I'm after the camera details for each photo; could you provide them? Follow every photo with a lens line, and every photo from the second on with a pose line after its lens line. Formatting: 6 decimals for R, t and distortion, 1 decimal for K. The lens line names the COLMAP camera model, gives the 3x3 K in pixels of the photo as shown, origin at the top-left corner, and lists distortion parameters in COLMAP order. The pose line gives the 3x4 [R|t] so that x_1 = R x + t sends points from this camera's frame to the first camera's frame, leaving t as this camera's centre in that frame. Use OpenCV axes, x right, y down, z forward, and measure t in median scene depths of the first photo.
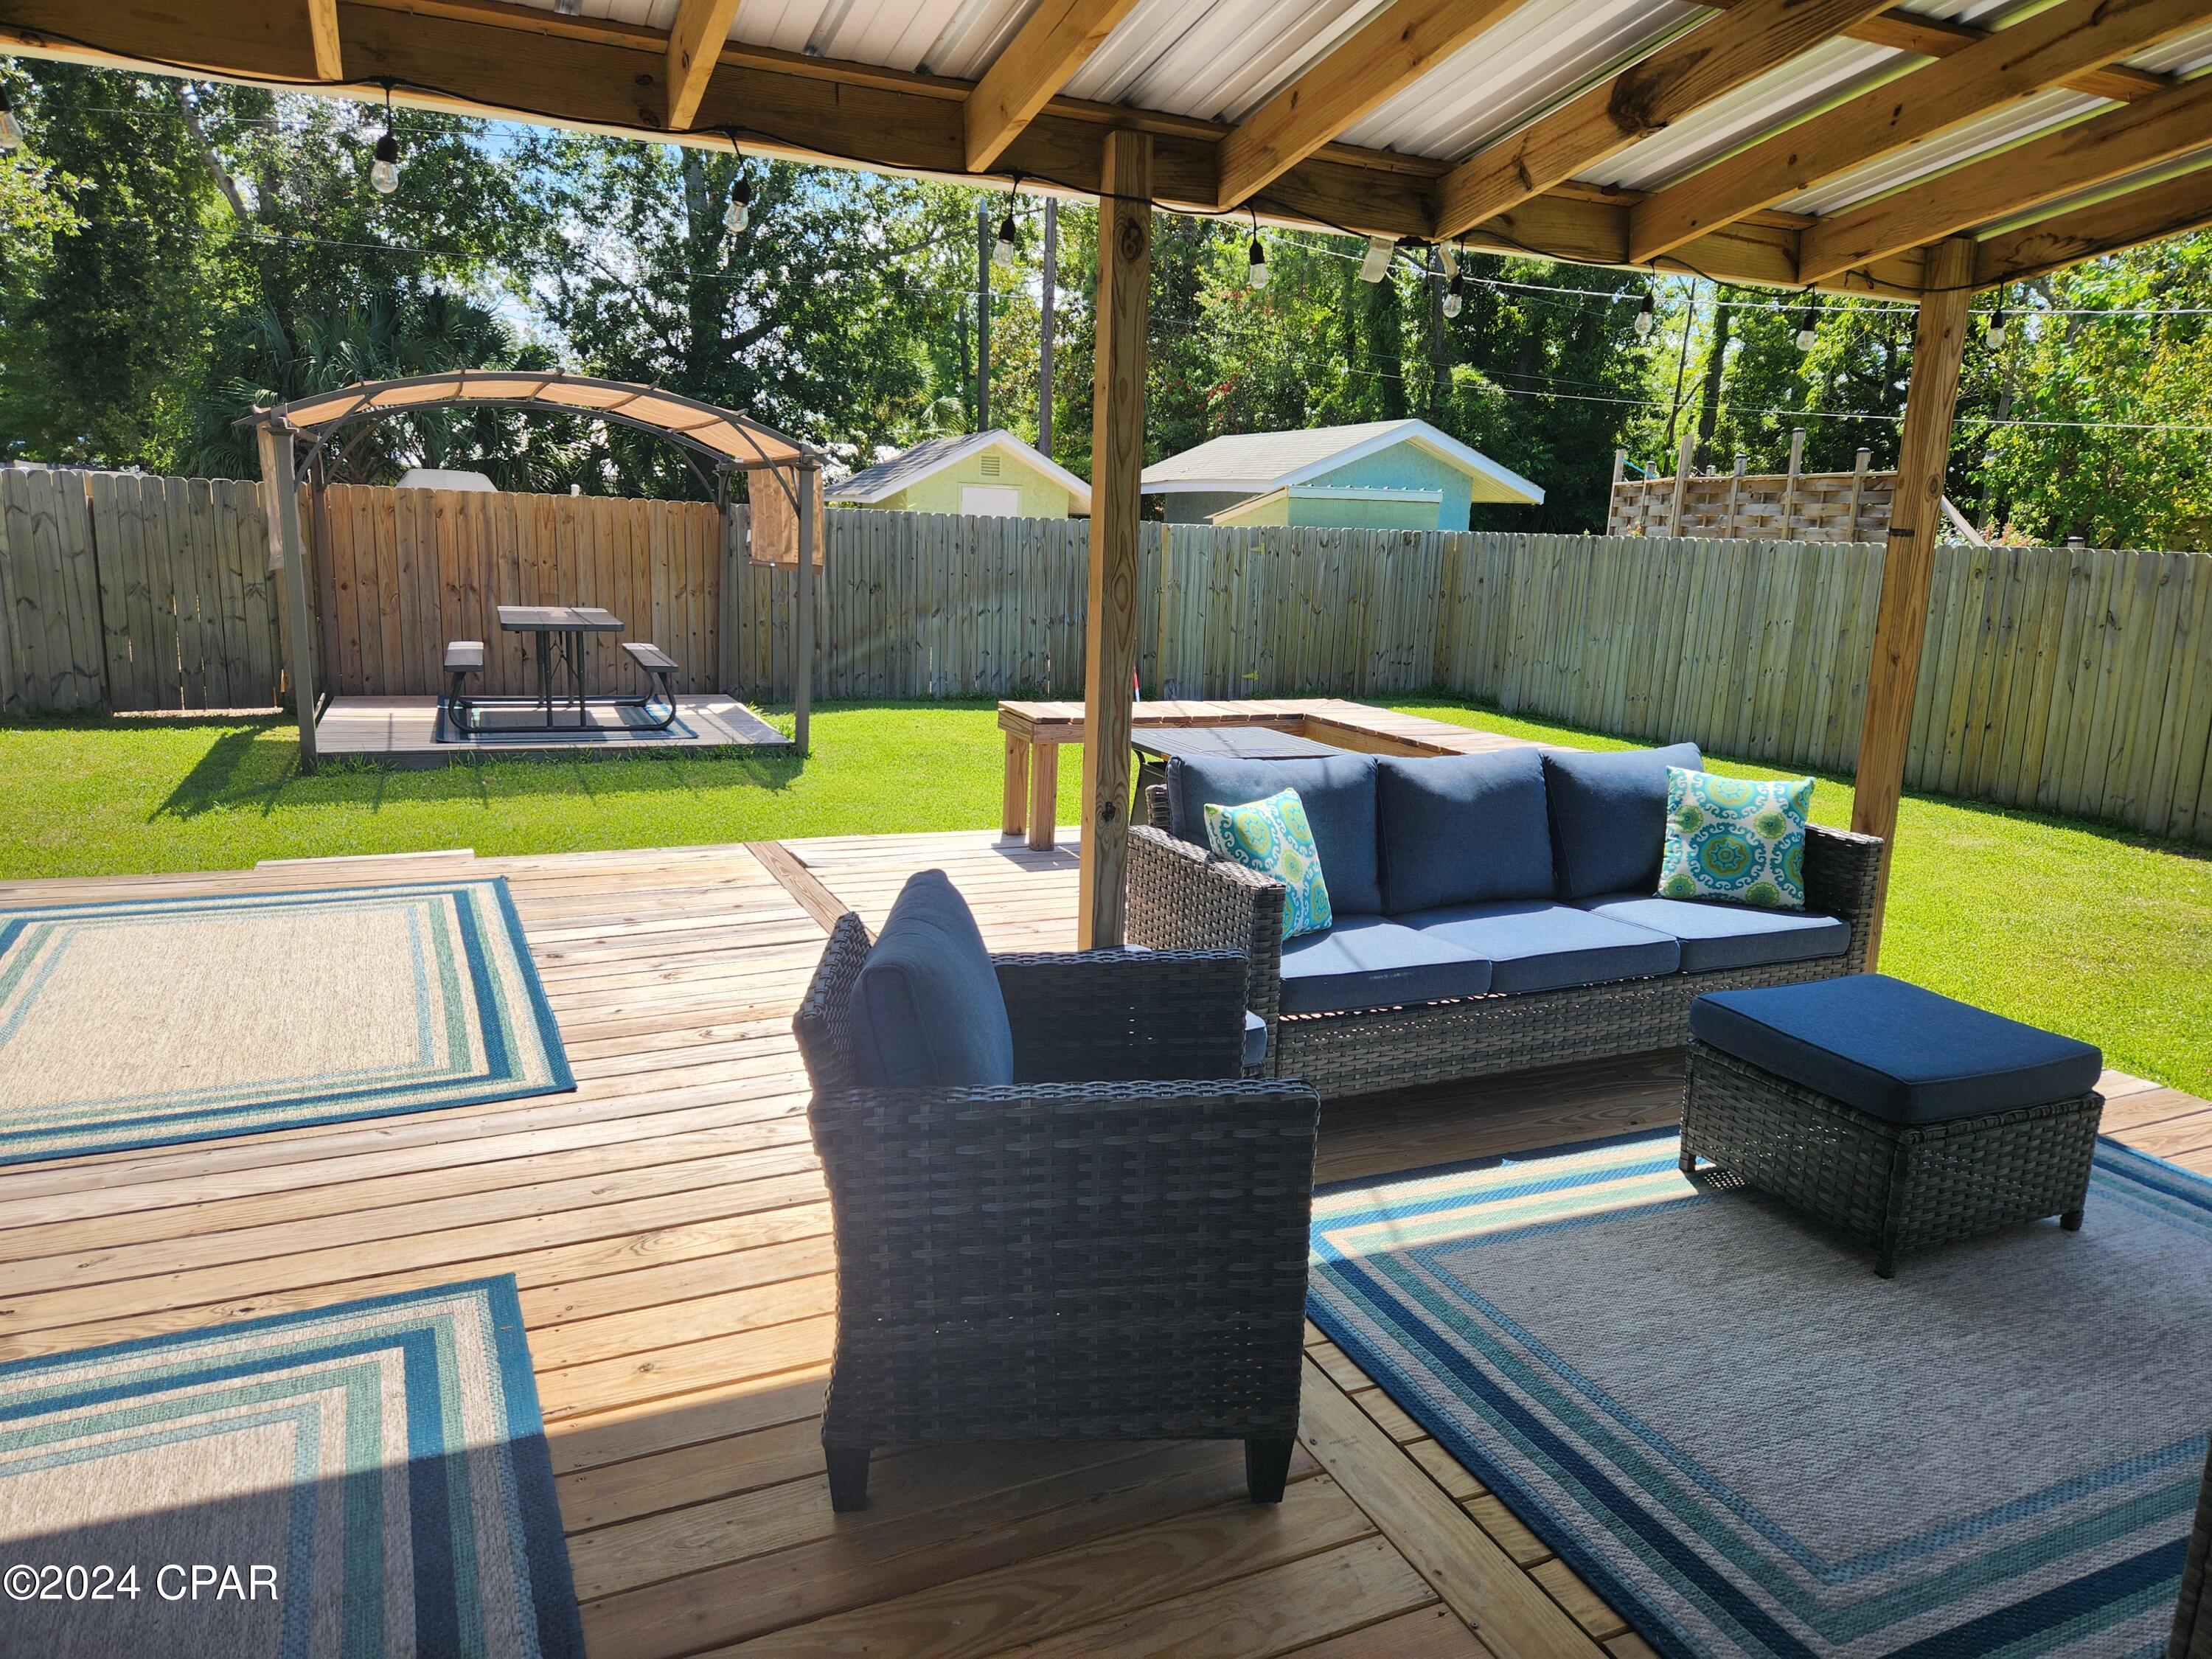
lens RADIAL K [[1493.2, 0, 1106.2], [0, 1493.2, 815.9], [0, 0, 1]] dist [0.073933, -0.032698]
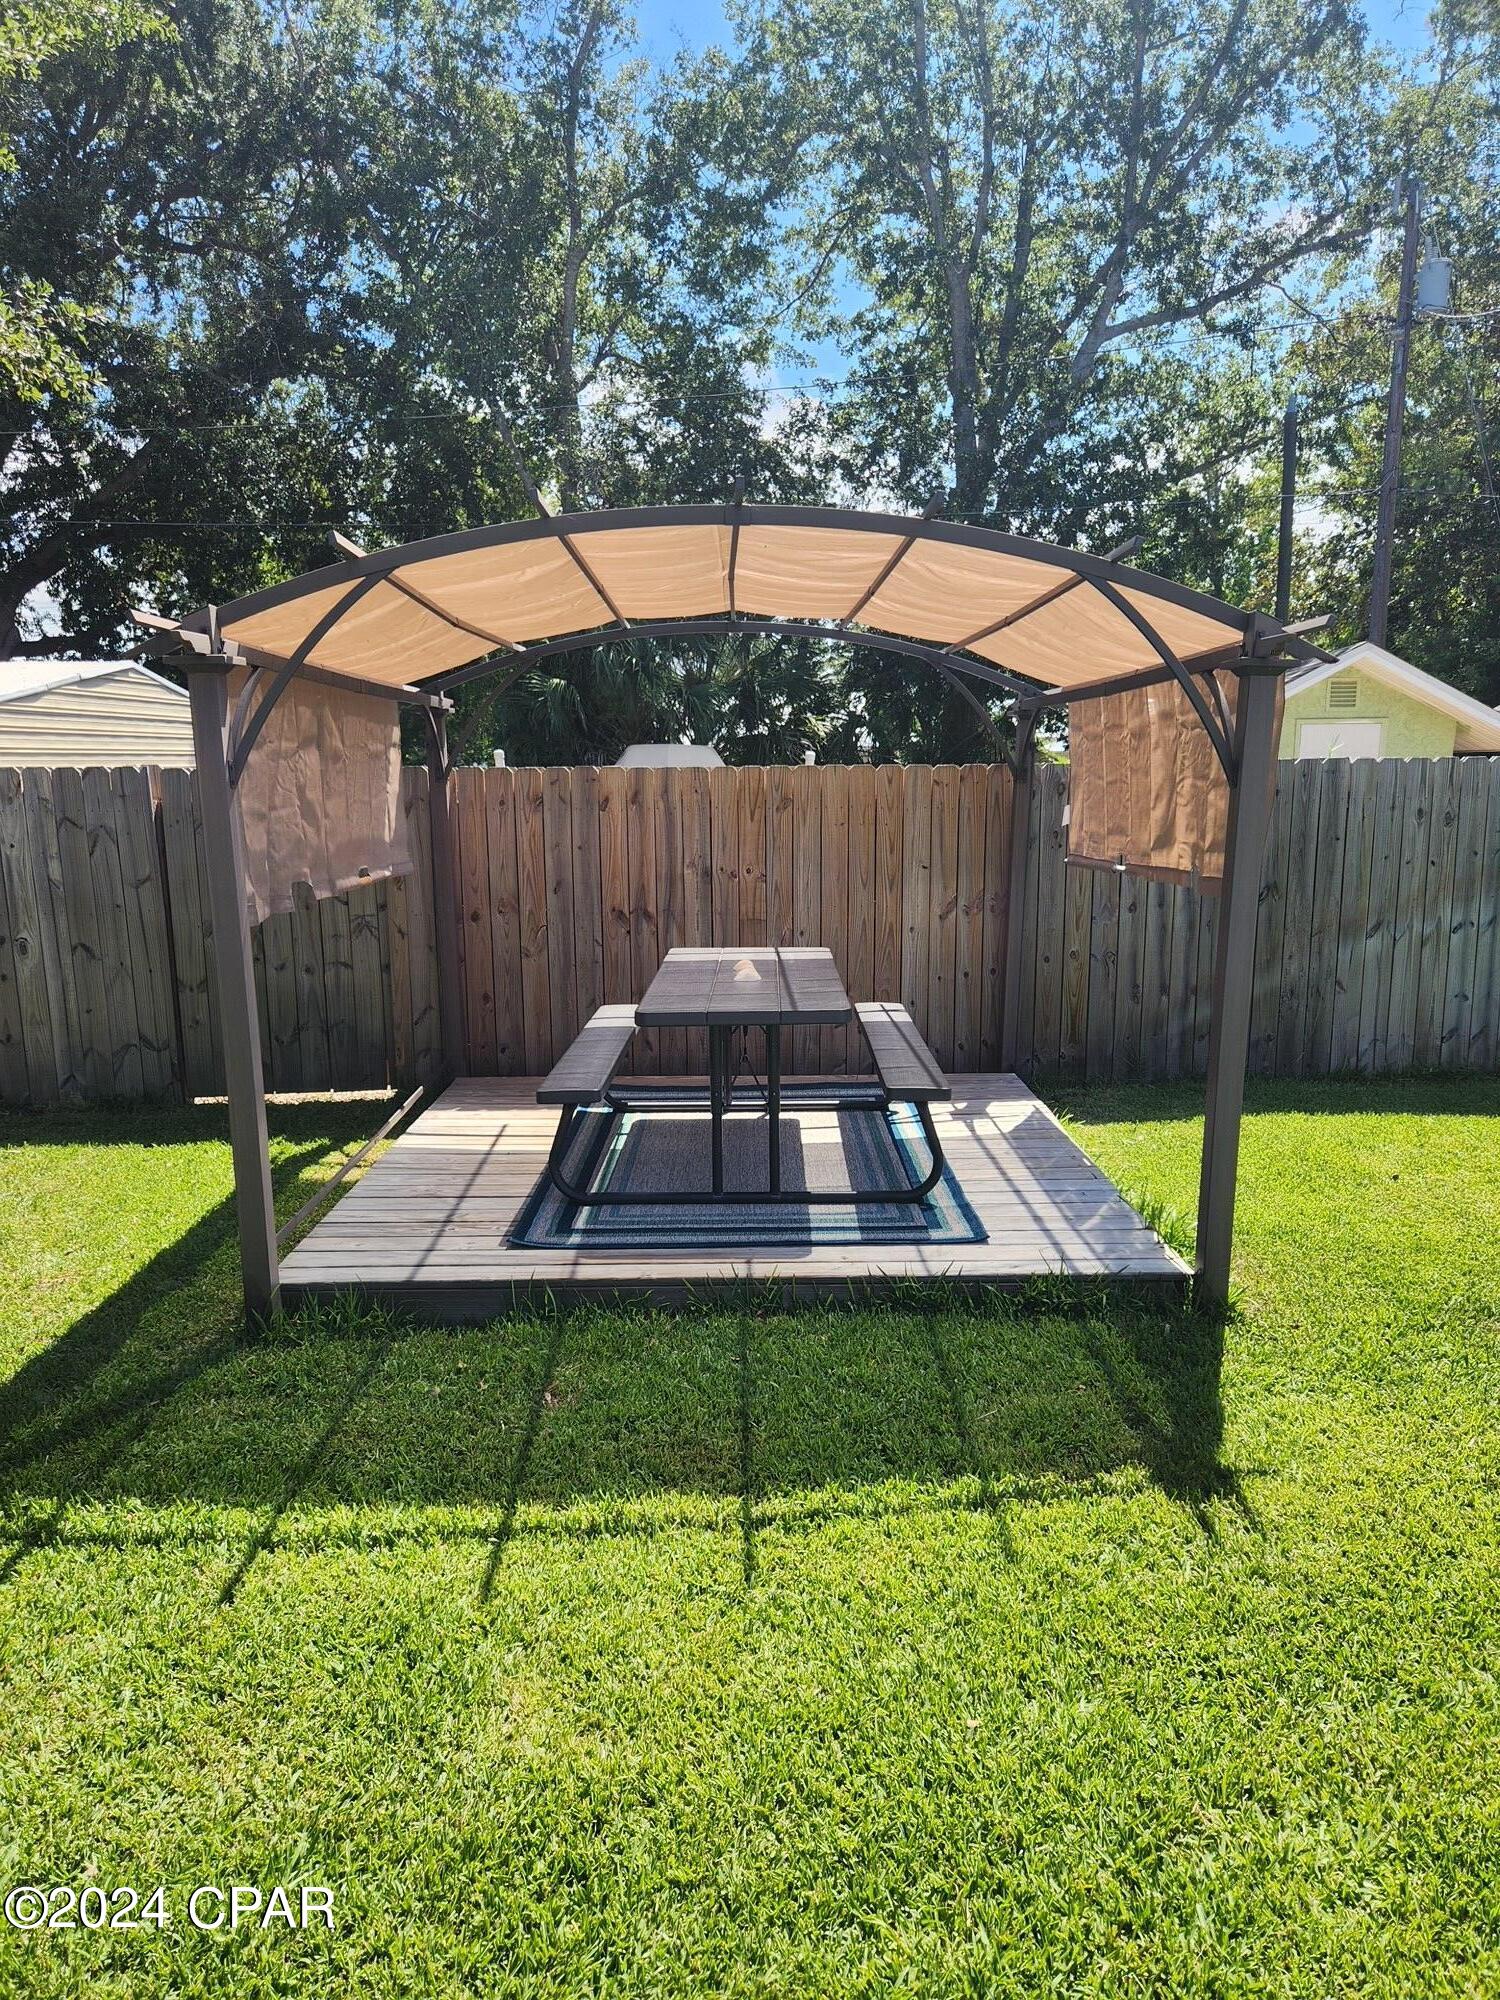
lens RADIAL K [[1350.1, 0, 747.3], [0, 1350.1, 1018.6], [0, 0, 1]] dist [0.073933, -0.032698]
pose [[0.920409, 0.026345, -0.390069, -0.134954], [-0.033609, 0.999365, -0.011806, -0.090964], [0.389510, 0.023976, 0.920710, 0.436525]]
